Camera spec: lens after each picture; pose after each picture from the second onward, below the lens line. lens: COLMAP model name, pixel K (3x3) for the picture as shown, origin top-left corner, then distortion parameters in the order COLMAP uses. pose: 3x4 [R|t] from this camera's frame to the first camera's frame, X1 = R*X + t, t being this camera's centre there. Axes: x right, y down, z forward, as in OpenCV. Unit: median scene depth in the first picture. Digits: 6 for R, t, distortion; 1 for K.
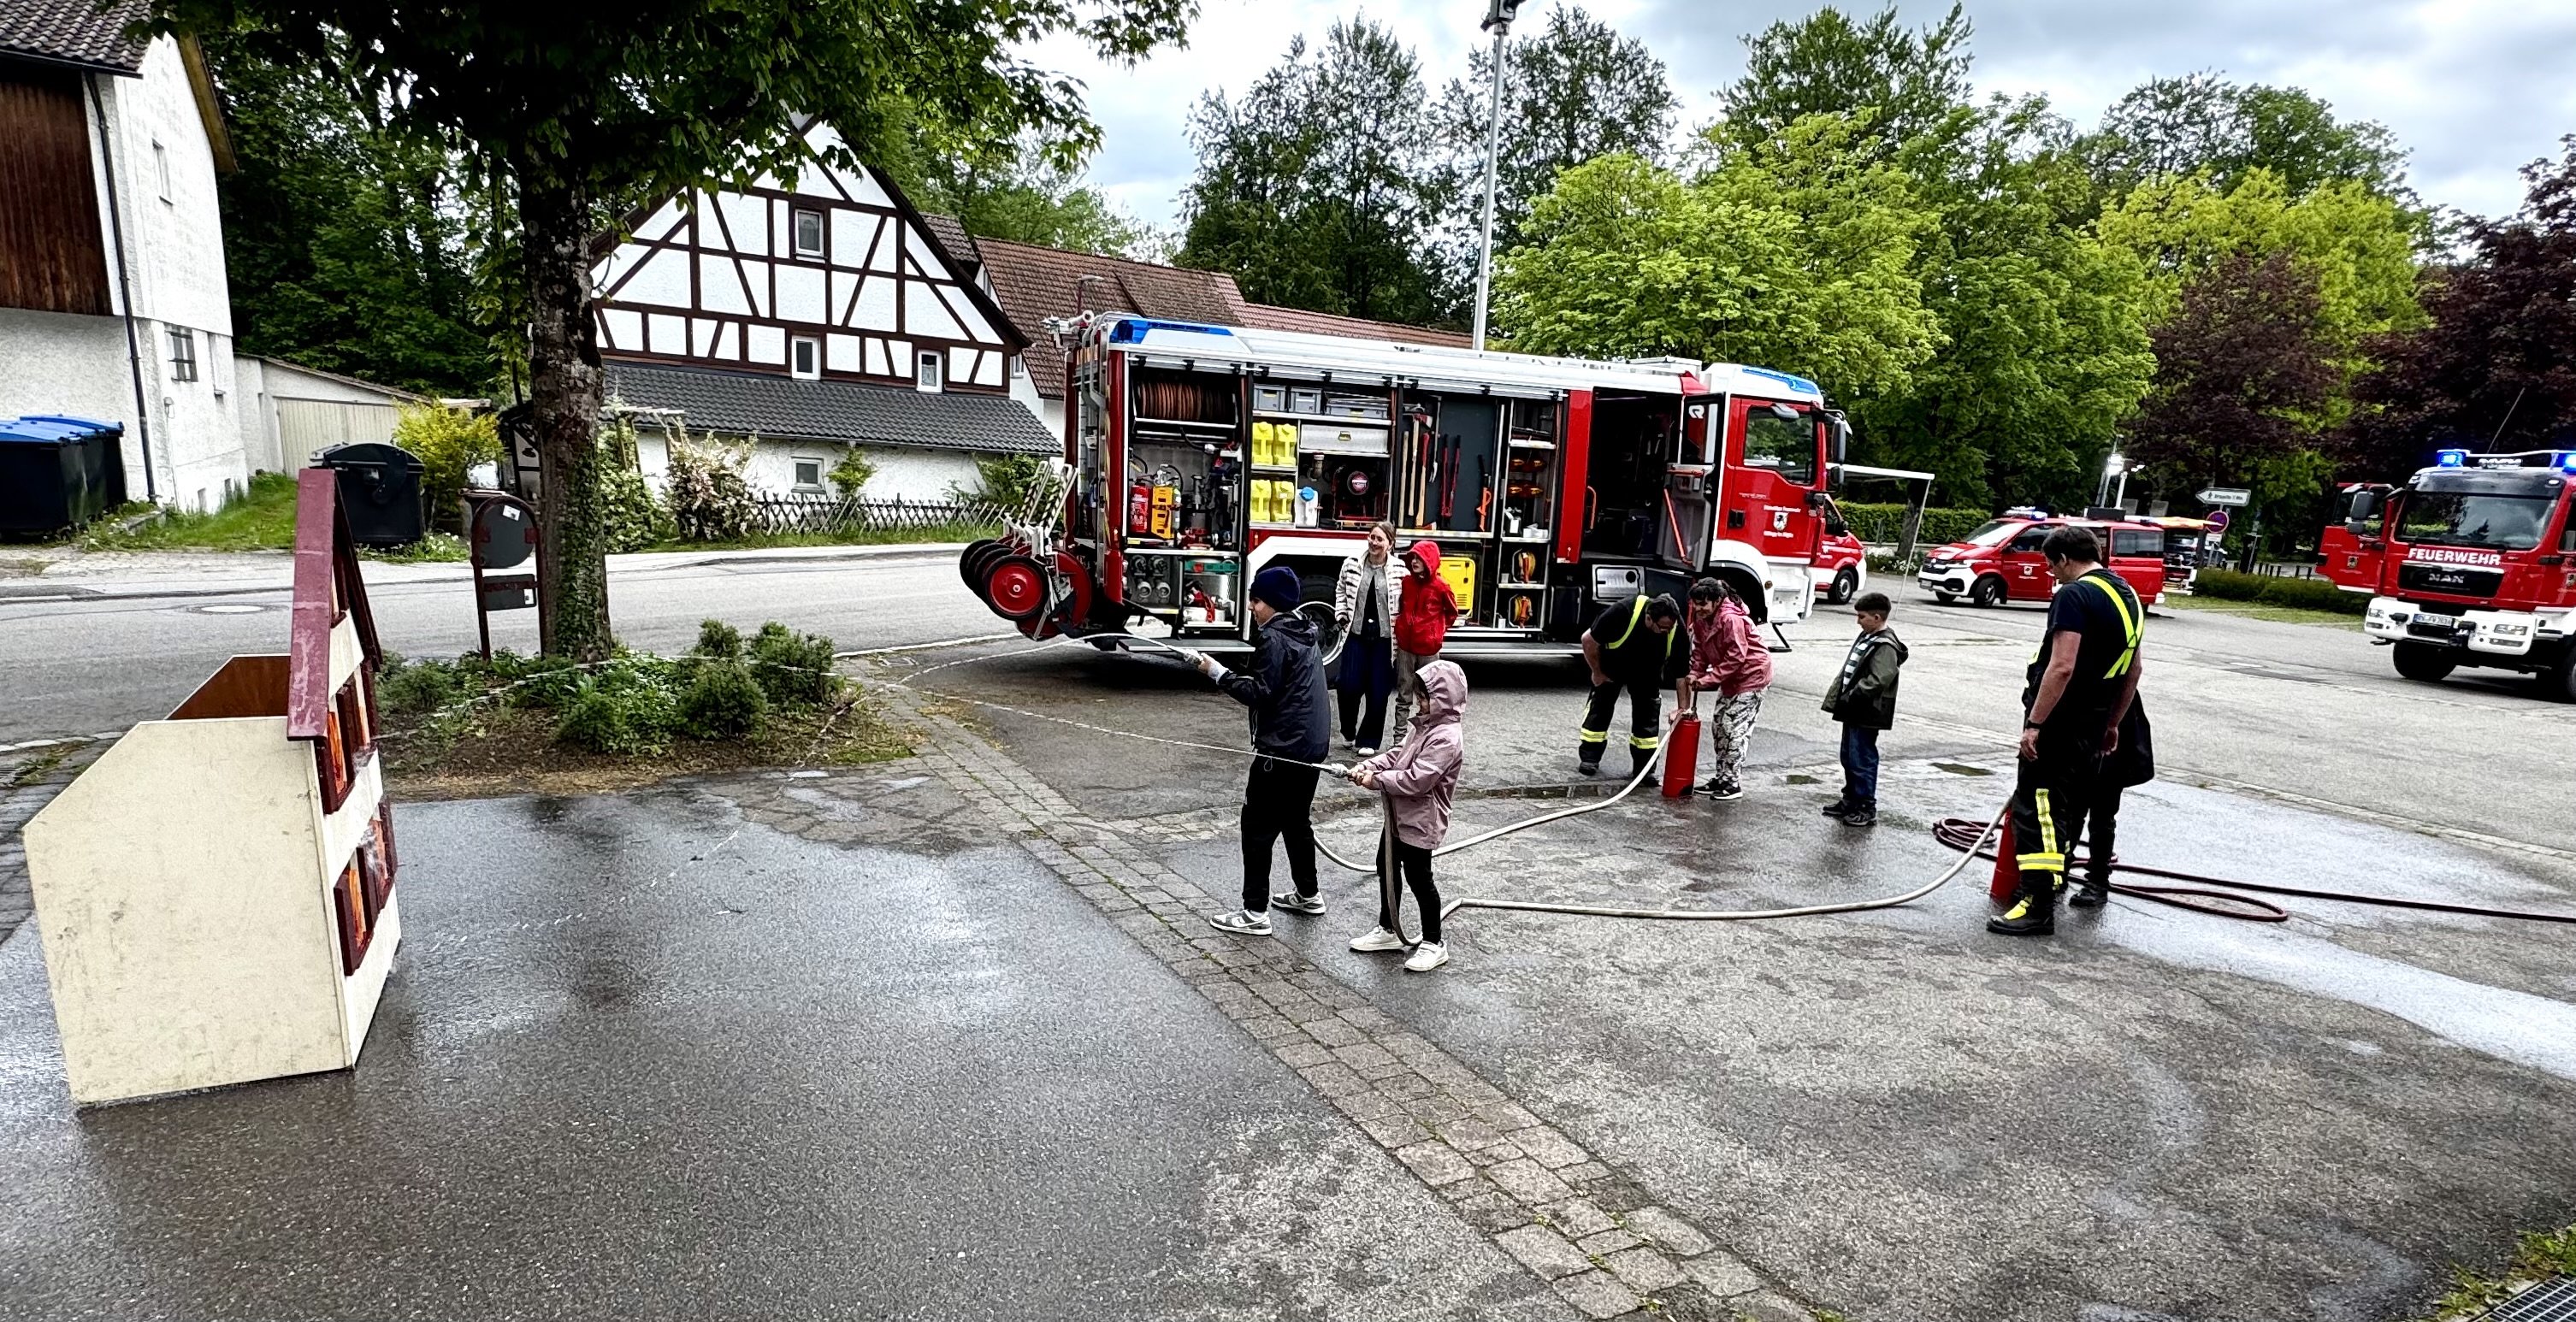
lens RADIAL K [[1475.5, 0, 1288.0], [0, 1475.5, 661.0], [0, 0, 1]] dist [-0.003021, 0.002103]
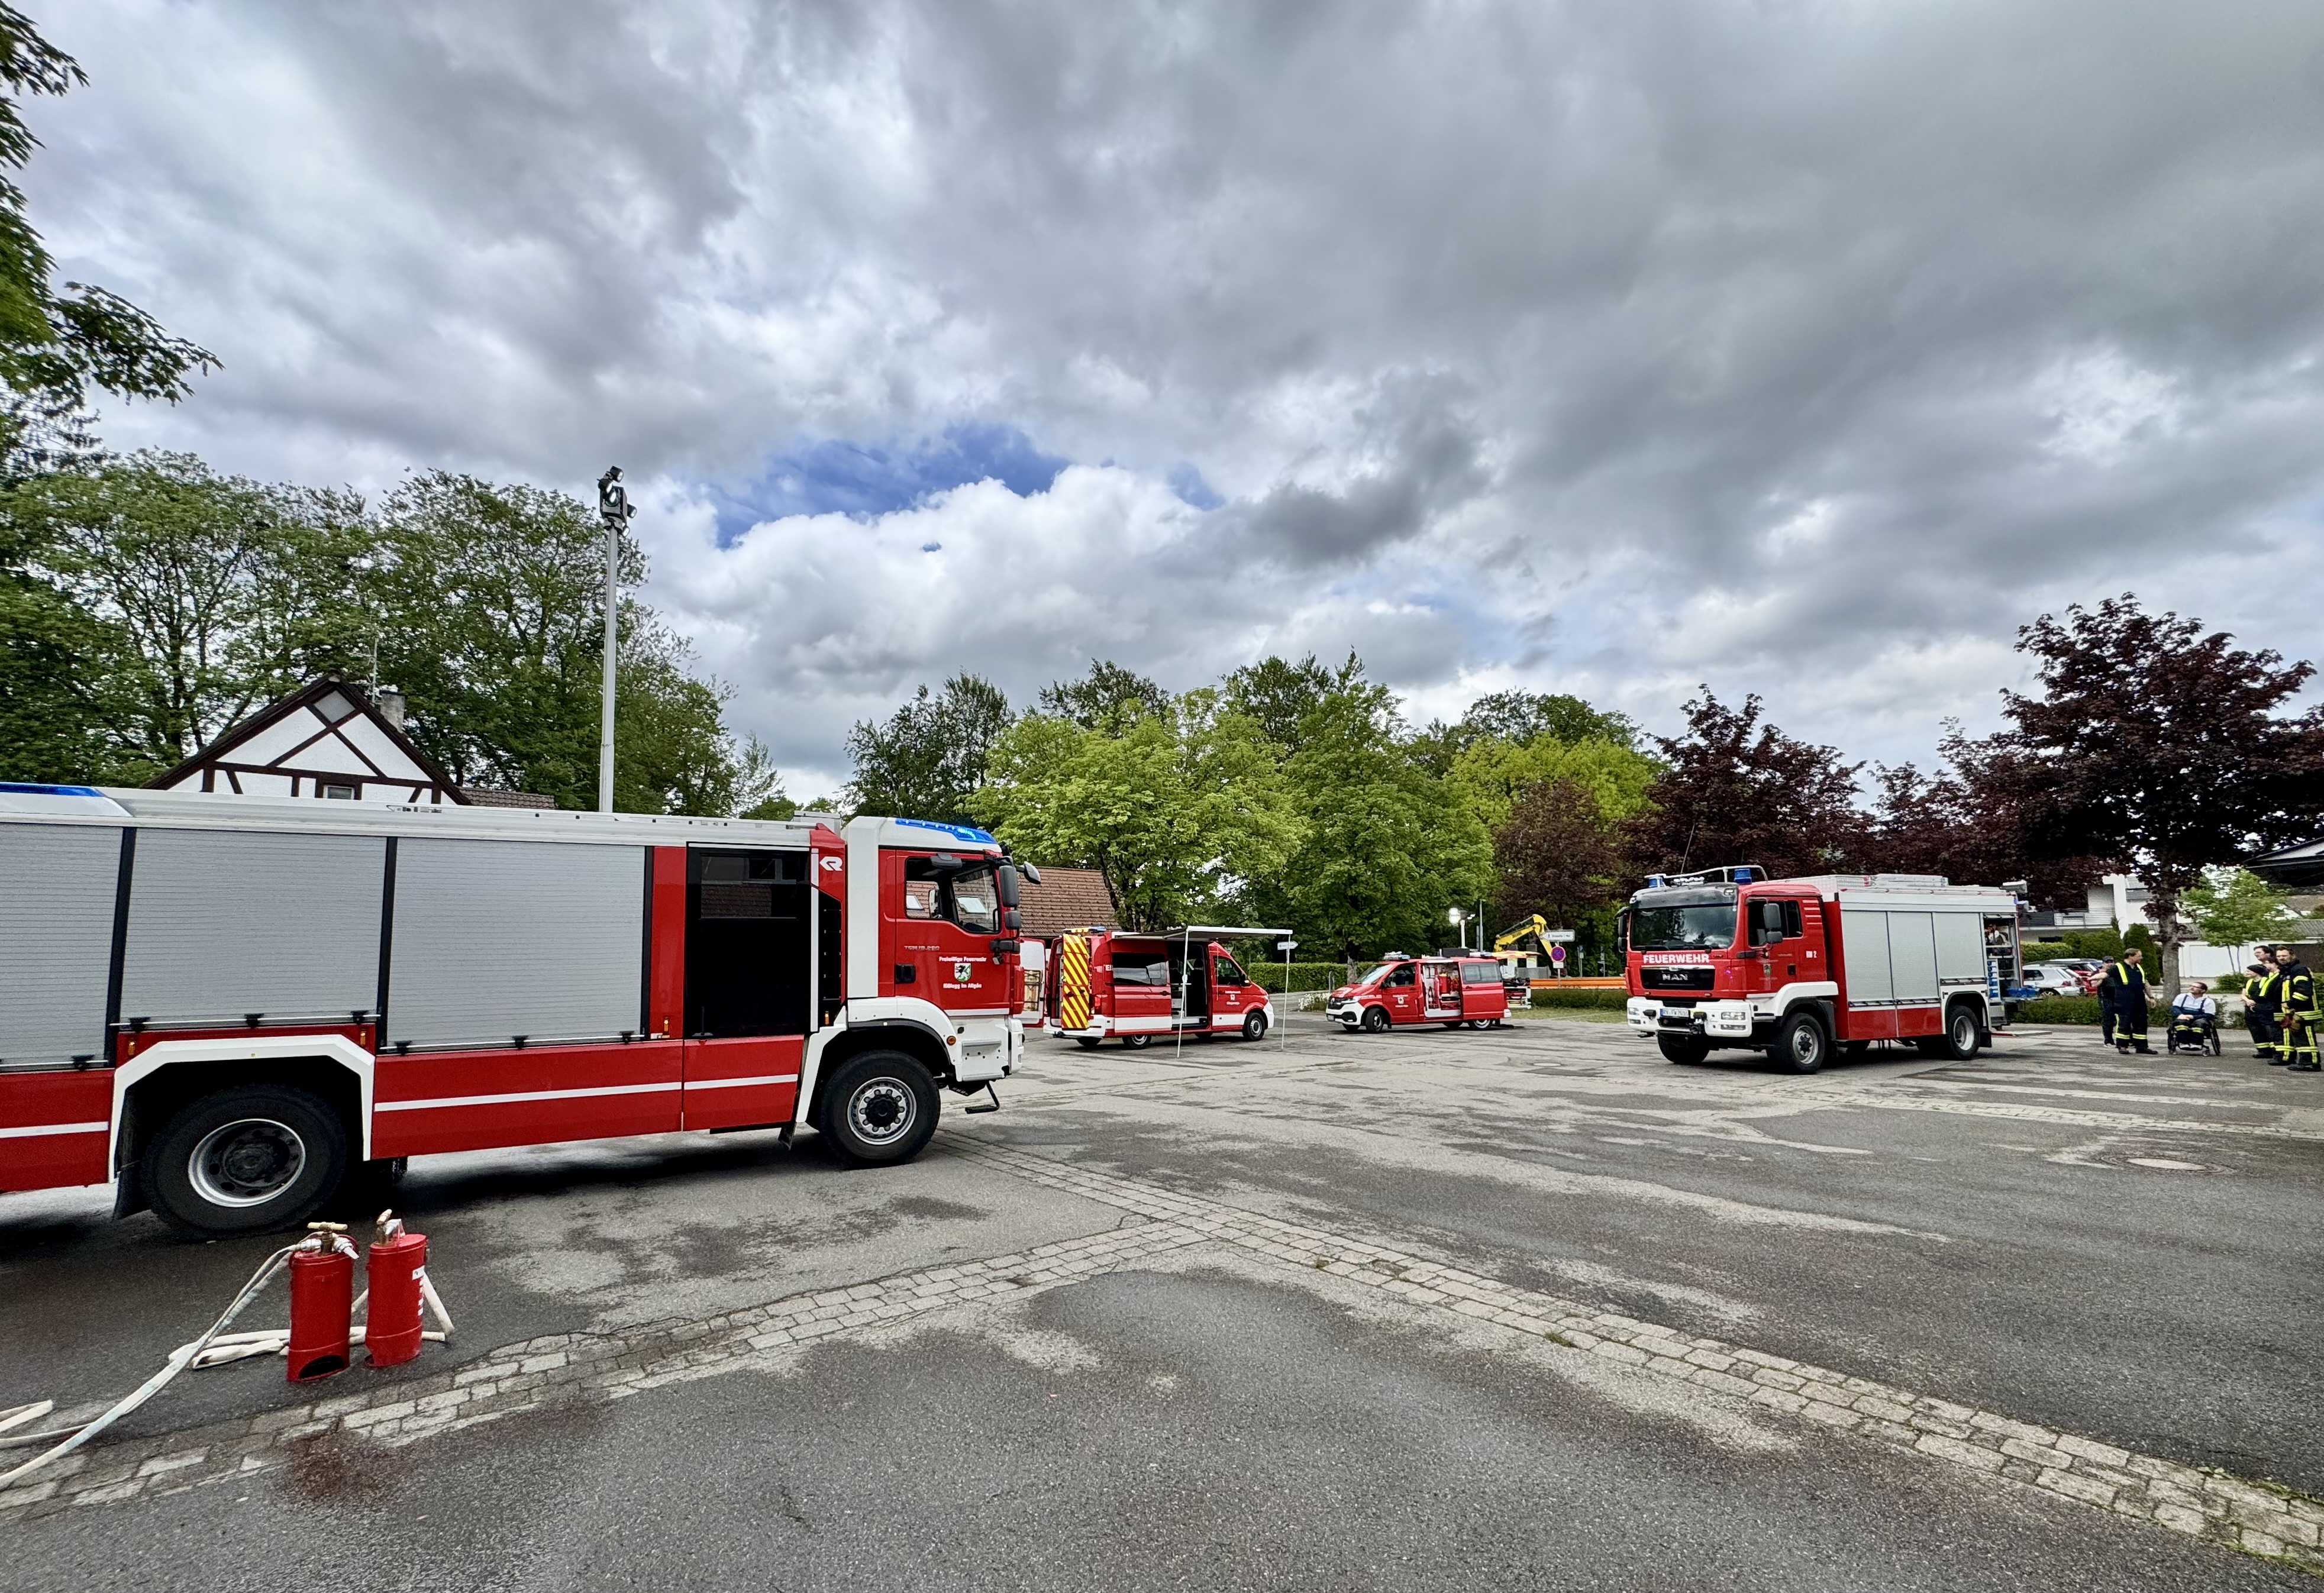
lens RADIAL K [[901.1, 0, 1162.0], [0, 901.1, 796.5], [0, 0, 1]] dist [-0.000448, 0.000064]
pose [[0.992324, -0.063470, 0.106136, 0.208458], [0.093815, 0.945544, -0.311682, -0.003498], [-0.080574, 0.319247, 0.944240, 0.199631]]
